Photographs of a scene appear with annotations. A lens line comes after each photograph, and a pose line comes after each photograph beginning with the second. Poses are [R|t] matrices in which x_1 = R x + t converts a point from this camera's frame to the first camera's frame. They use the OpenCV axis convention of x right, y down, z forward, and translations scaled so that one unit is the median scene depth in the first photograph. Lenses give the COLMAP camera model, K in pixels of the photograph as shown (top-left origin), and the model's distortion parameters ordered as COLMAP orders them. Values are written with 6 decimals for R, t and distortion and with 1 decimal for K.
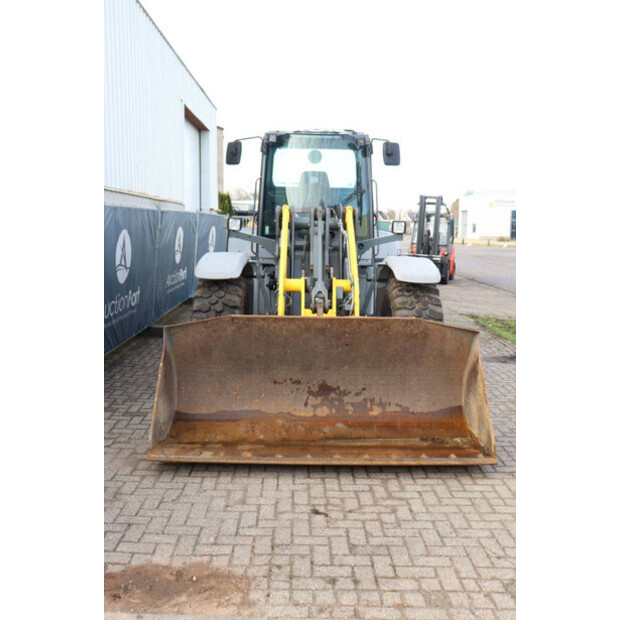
lens RADIAL K [[620.1, 0, 310.0], [0, 620.1, 307.3], [0, 0, 1]] dist [-0.077180, 0.000000]
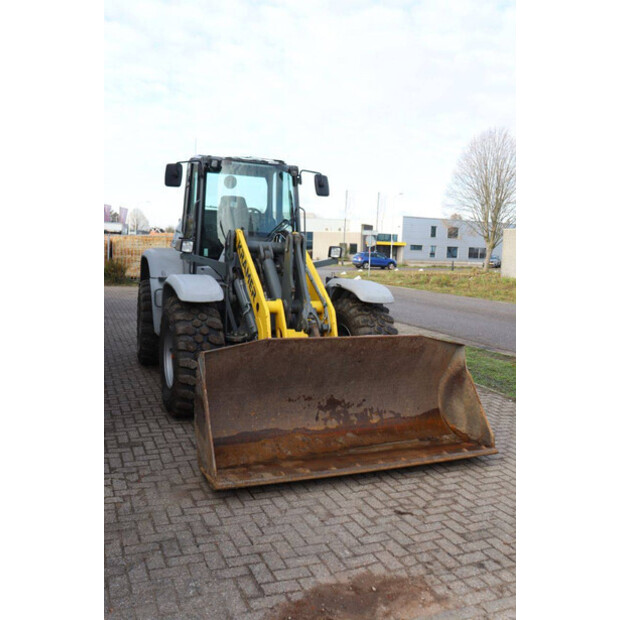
lens RADIAL K [[587.6, 0, 310.0], [0, 587.6, 312.2], [0, 0, 1]] dist [-0.078590, 0.000000]
pose [[0.923593, -0.019832, 0.382862, -0.402489], [0.025402, 0.999632, -0.009499, -0.018169], [-0.382533, 0.018498, 0.923757, 0.063910]]
